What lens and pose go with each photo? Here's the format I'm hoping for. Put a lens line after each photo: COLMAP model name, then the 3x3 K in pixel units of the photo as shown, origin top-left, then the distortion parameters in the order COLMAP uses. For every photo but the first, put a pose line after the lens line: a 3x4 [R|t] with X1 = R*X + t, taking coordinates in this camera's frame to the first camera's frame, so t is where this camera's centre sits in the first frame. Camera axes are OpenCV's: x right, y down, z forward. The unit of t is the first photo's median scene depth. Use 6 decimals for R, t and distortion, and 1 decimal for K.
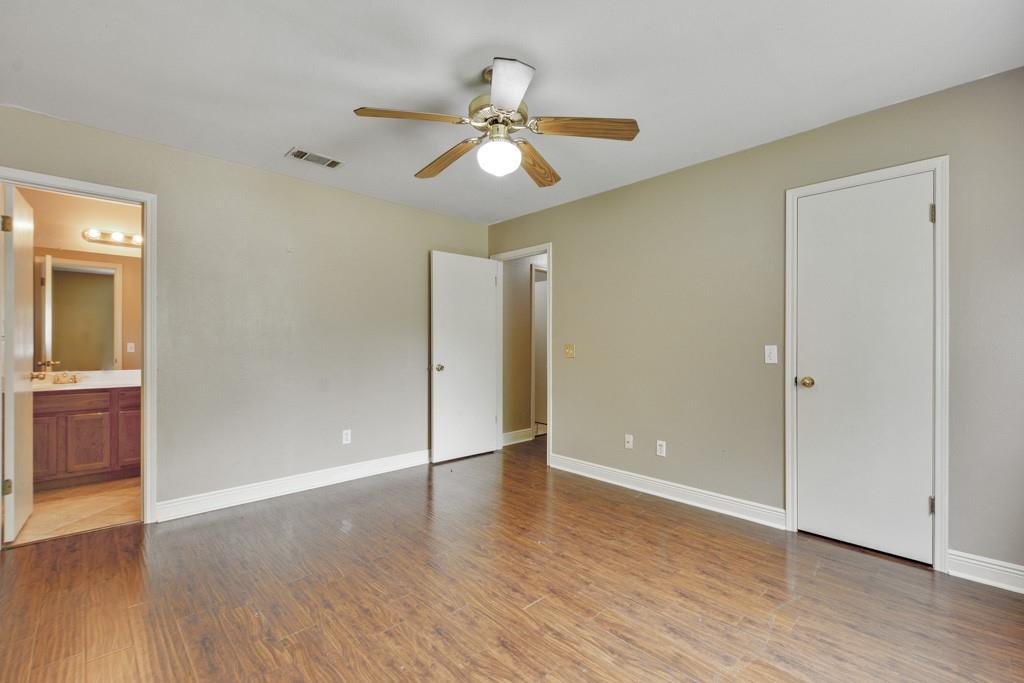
lens RADIAL K [[452.4, 0, 511.4], [0, 452.4, 346.3], [0, 0, 1]] dist [0.007419, -0.003397]
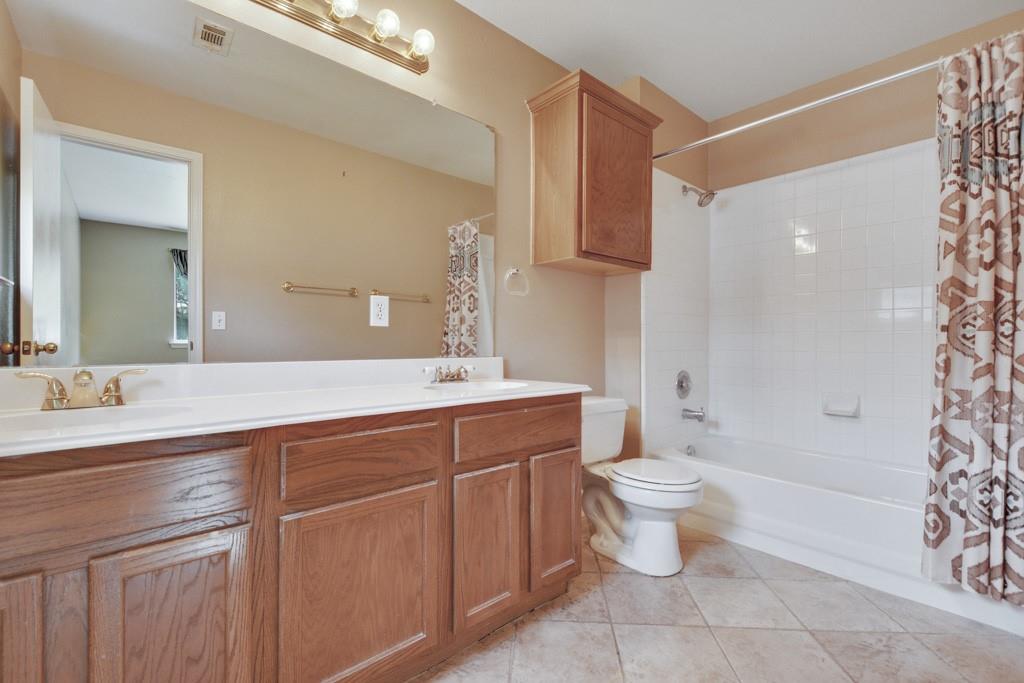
lens RADIAL K [[452.4, 0, 508.4], [0, 452.4, 349.0], [0, 0, 1]] dist [0.007419, -0.003397]
pose [[0.999416, -0.000486, -0.034156, -0.720165], [0.000595, 0.999995, 0.003172, 0.045443], [0.034154, -0.003190, 0.999411, 0.737439]]
